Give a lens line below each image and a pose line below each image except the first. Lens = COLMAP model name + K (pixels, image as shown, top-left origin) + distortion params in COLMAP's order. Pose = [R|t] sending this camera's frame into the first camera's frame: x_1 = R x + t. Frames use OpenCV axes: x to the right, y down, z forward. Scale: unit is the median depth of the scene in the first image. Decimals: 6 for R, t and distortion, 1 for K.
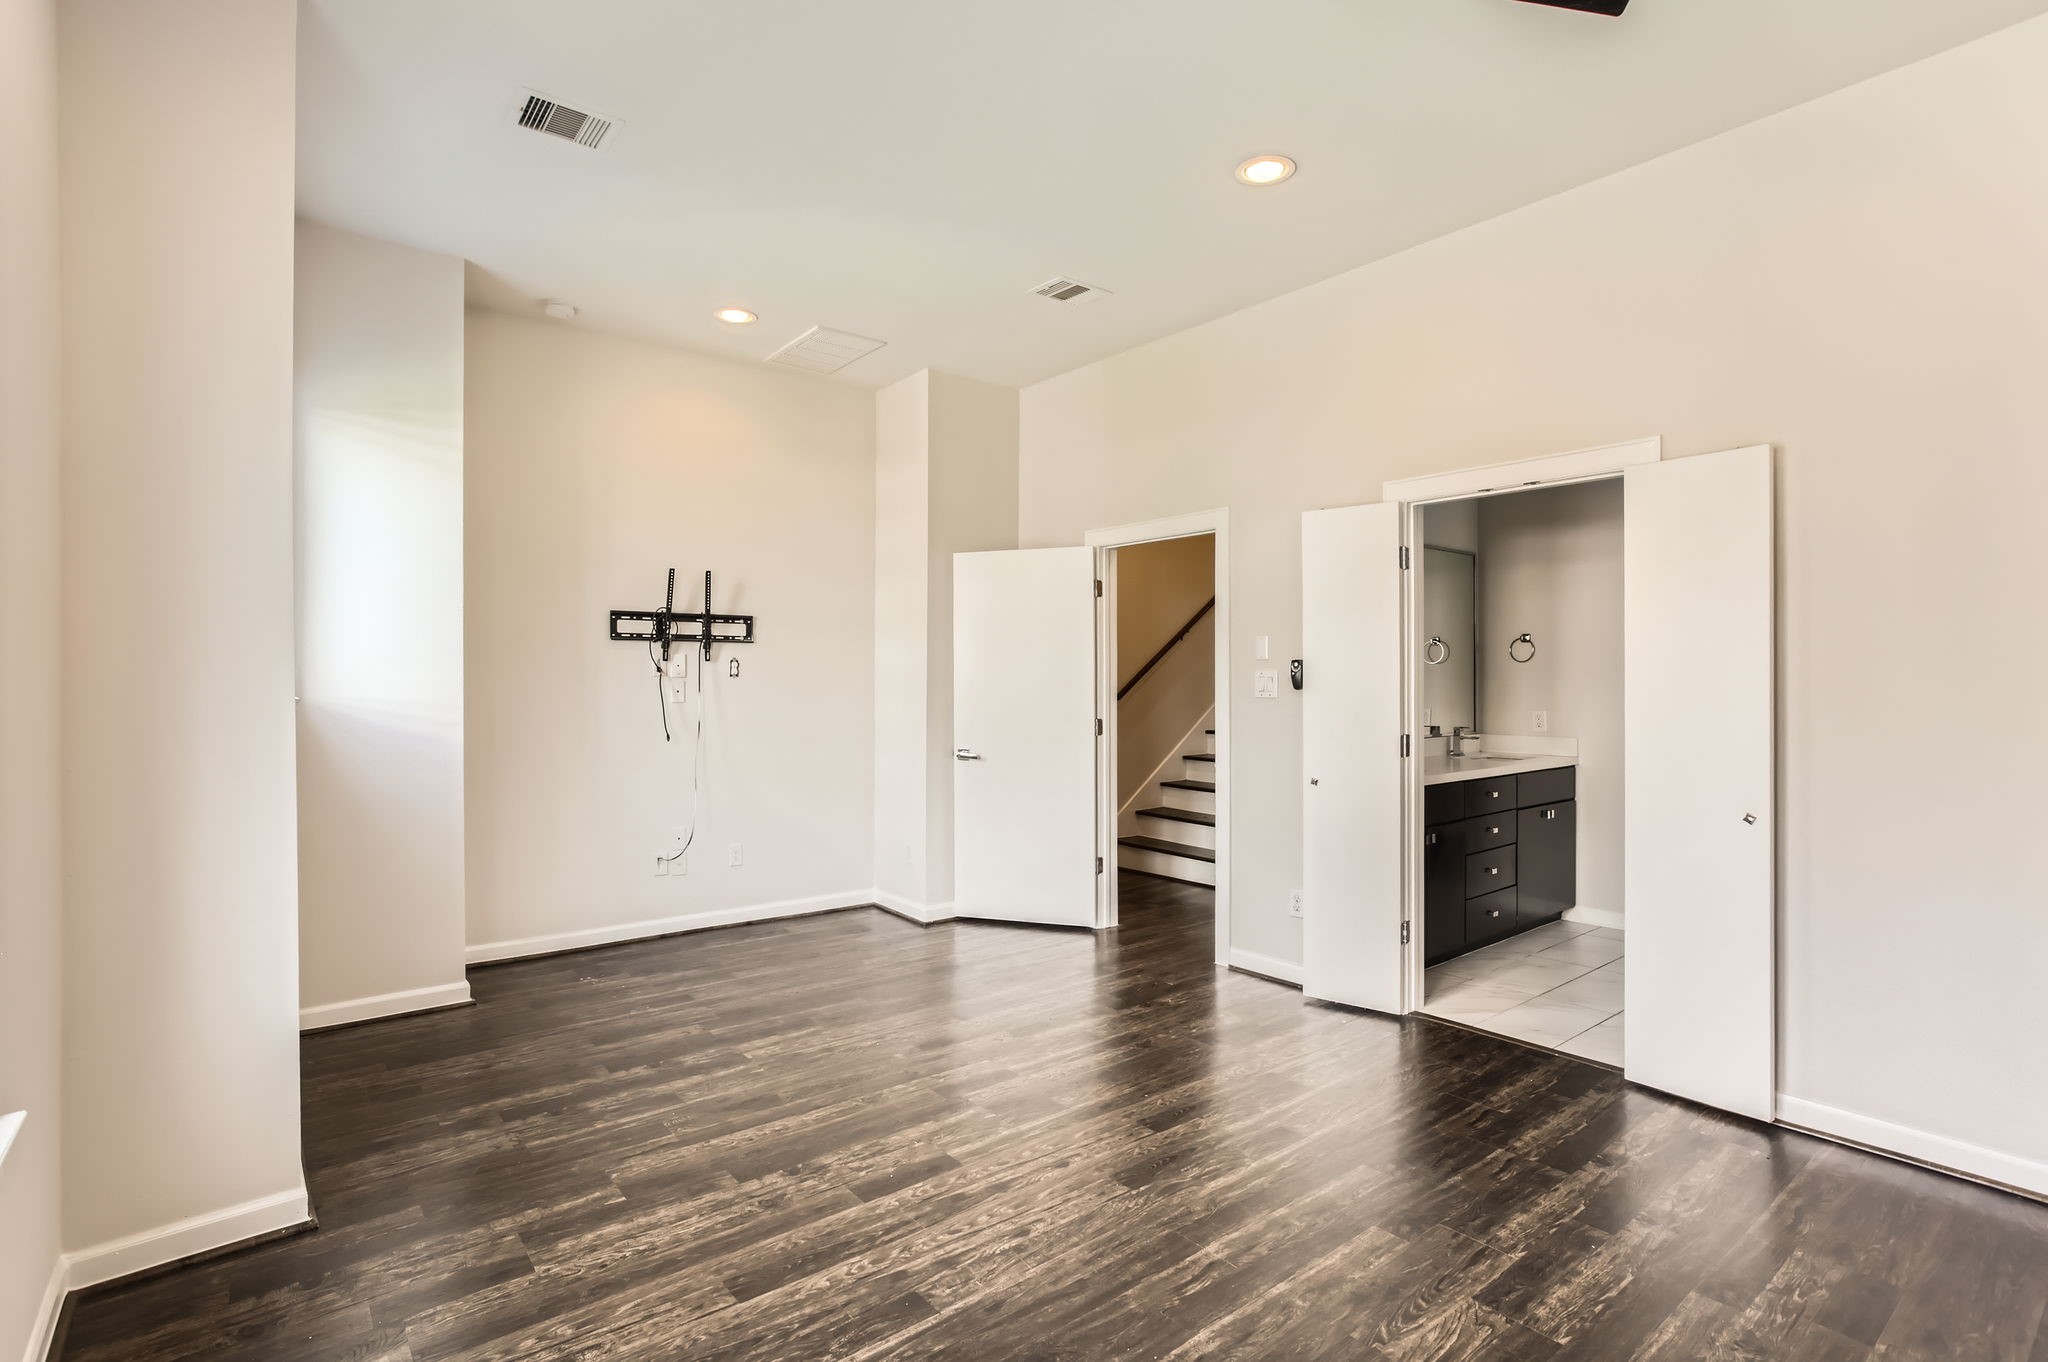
lens RADIAL K [[987.1, 0, 1032.4], [0, 987.1, 678.2], [0, 0, 1]] dist [-0.030192, 0.016445]
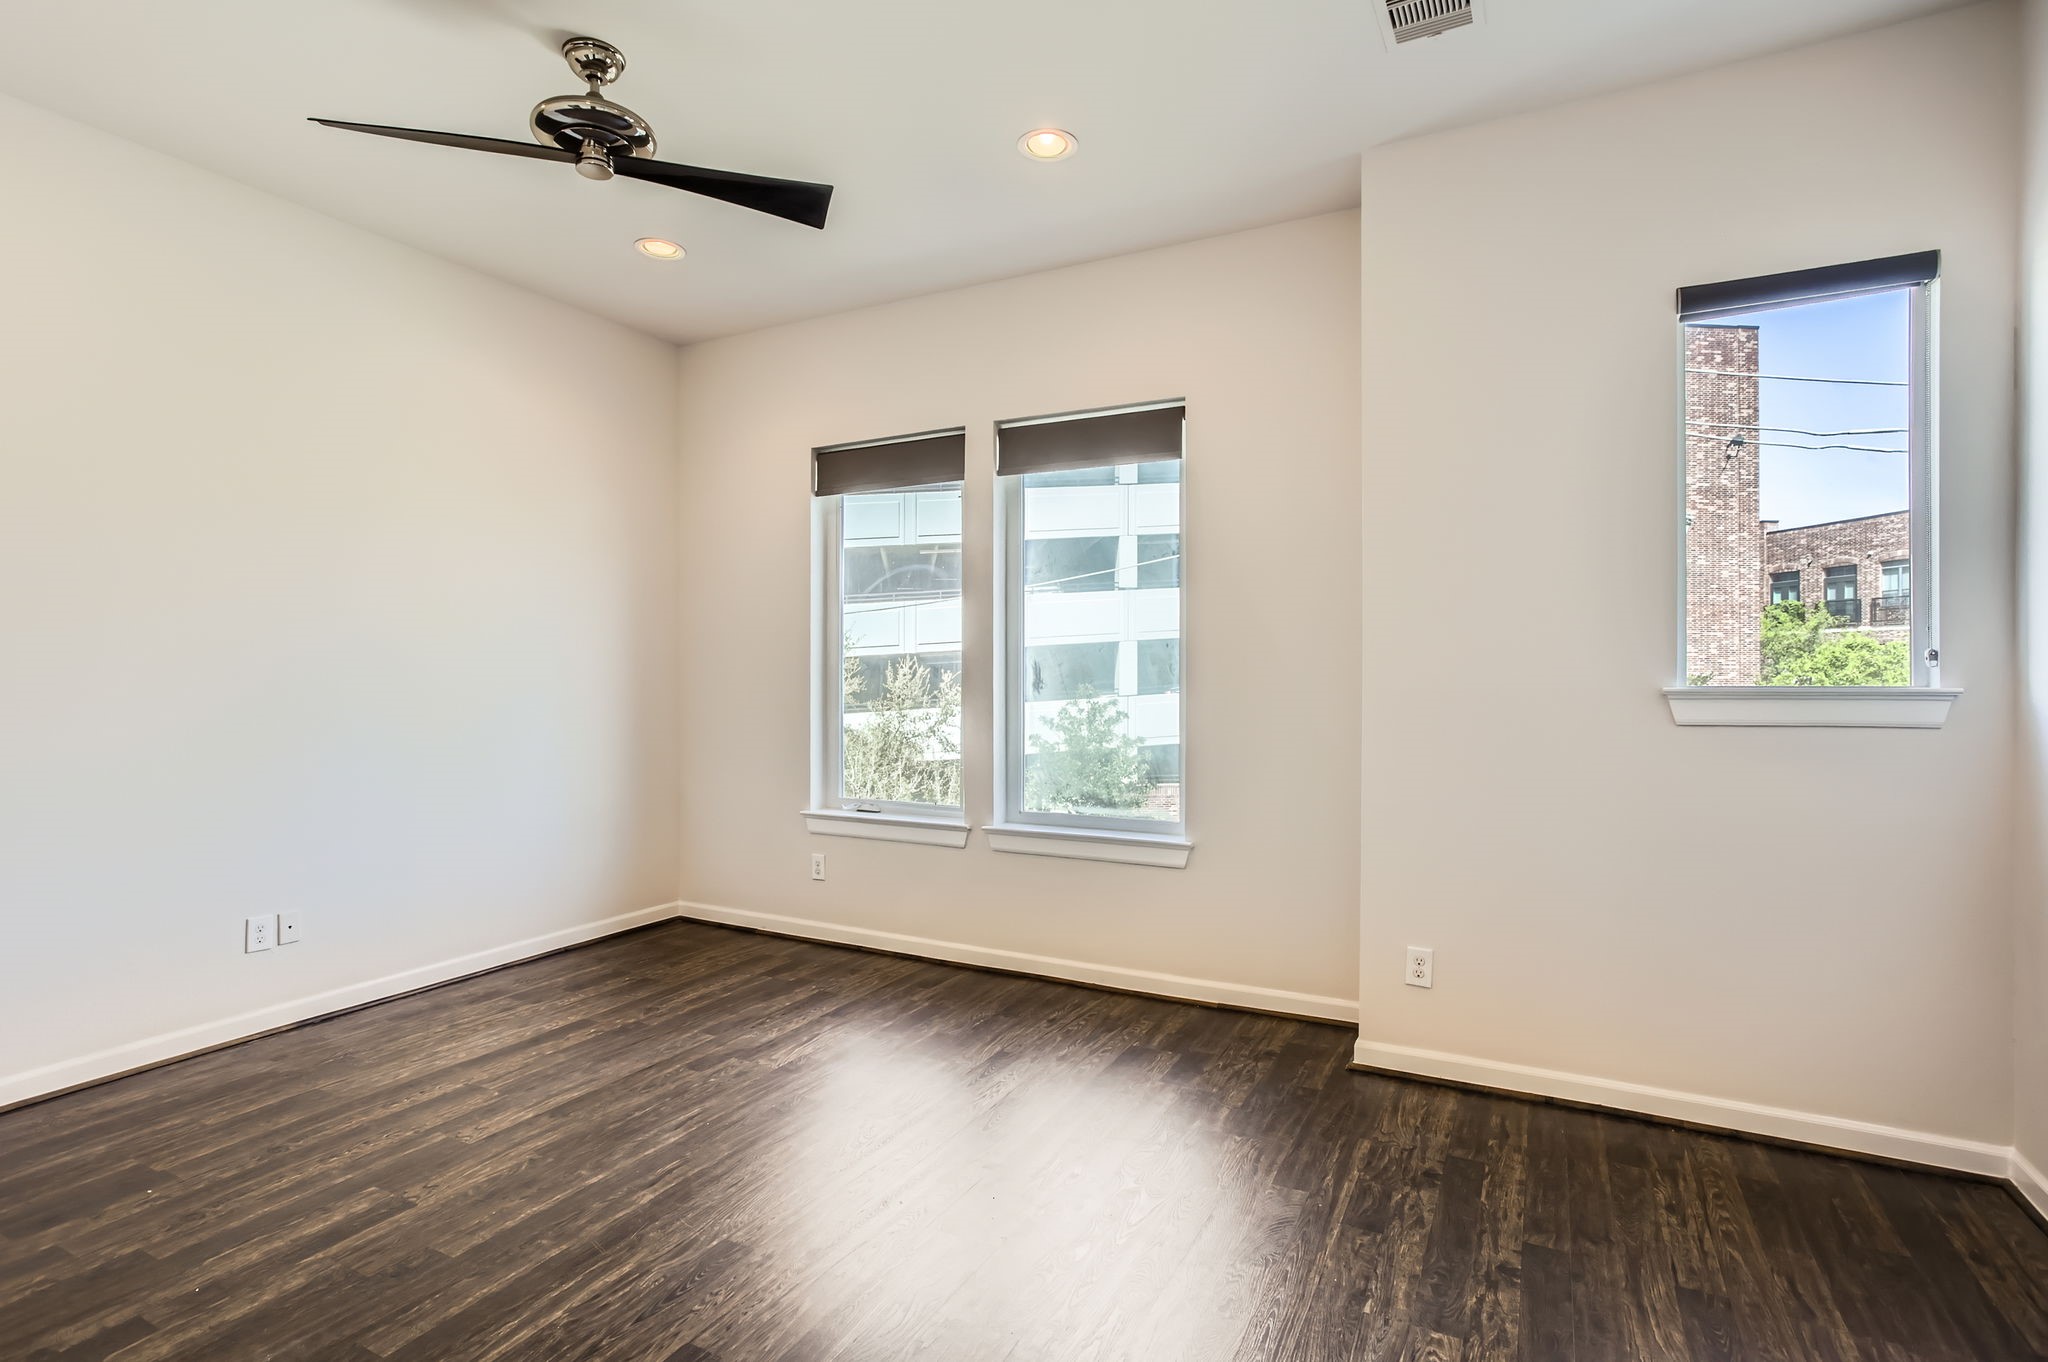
lens RADIAL K [[987.1, 0, 1032.4], [0, 987.1, 678.2], [0, 0, 1]] dist [-0.030192, 0.016445]
pose [[-0.916996, 0.002090, -0.398892, 0.174288], [-0.000428, 0.999981, 0.006224, 0.006448], [0.398897, 0.005878, -0.916977, 1.674652]]
